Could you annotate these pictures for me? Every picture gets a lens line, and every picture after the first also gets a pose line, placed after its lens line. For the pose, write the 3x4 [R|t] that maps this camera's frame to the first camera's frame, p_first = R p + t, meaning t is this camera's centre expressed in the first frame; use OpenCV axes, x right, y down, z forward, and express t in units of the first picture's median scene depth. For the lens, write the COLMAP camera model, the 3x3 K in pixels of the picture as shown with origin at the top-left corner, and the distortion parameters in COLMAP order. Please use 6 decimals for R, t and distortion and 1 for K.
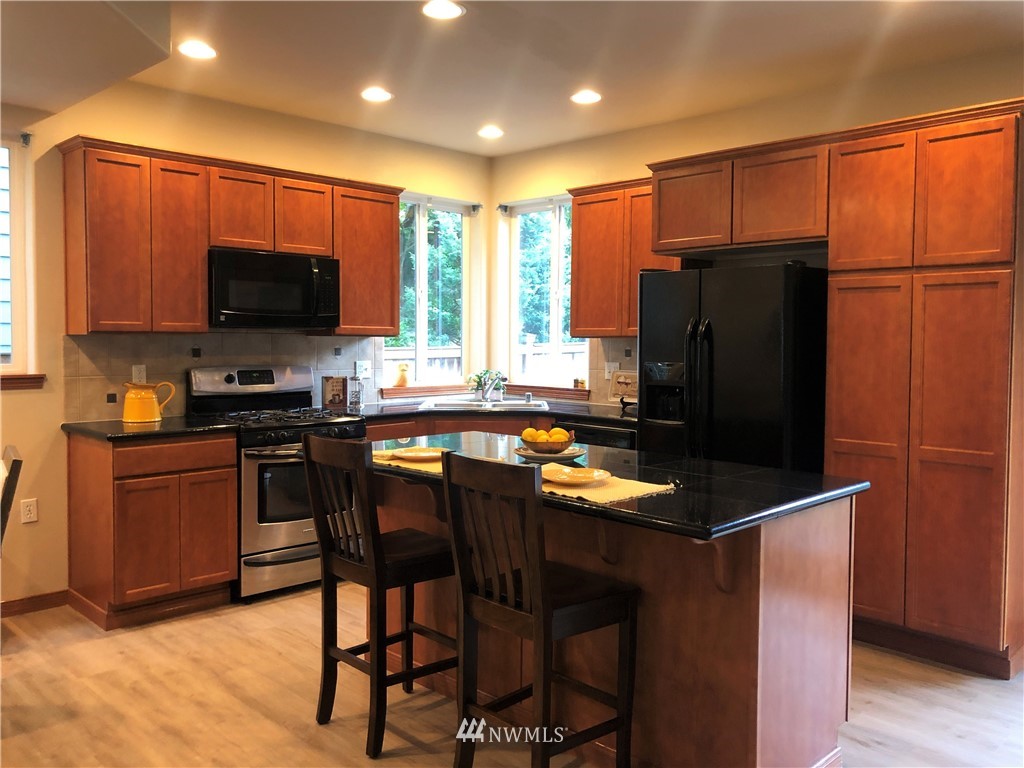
lens RADIAL K [[843.4, 0, 514.3], [0, 843.4, 379.8], [0, 0, 1]] dist [0.029201, -0.014088]
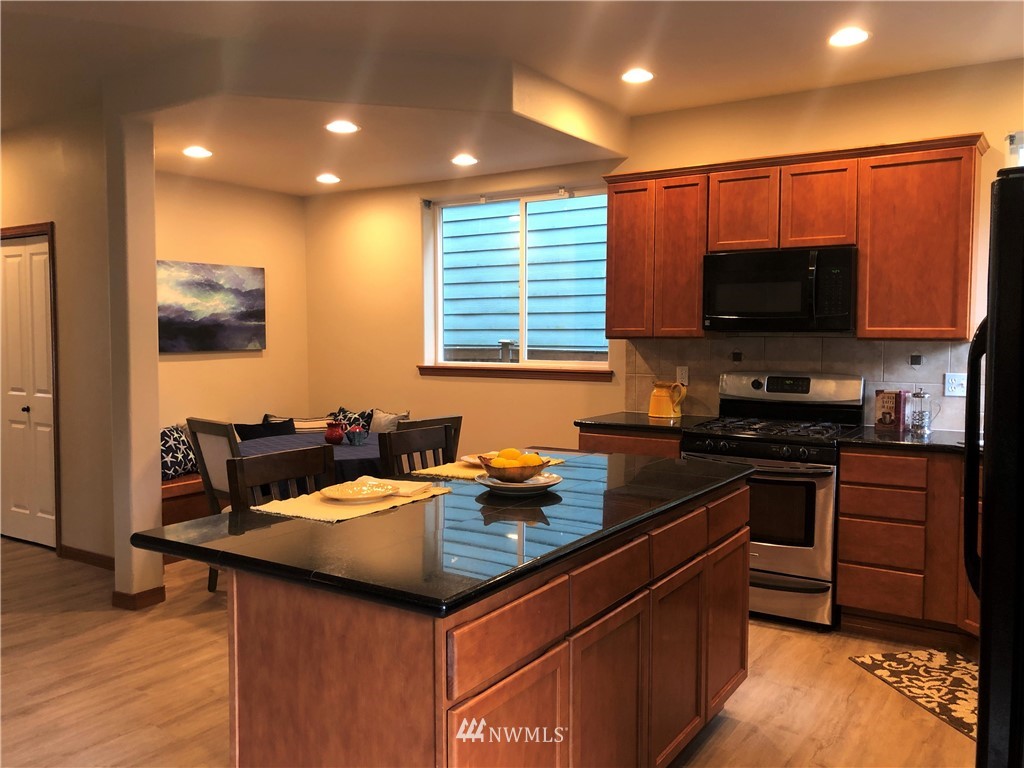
lens RADIAL K [[843.4, 0, 513.9], [0, 843.4, 383.8], [0, 0, 1]] dist [0.029201, -0.014088]
pose [[0.211156, 0.049422, -0.976202, 0.579284], [-0.054377, 0.997768, 0.038752, -0.025601], [0.975939, 0.044900, 0.213372, 0.547491]]
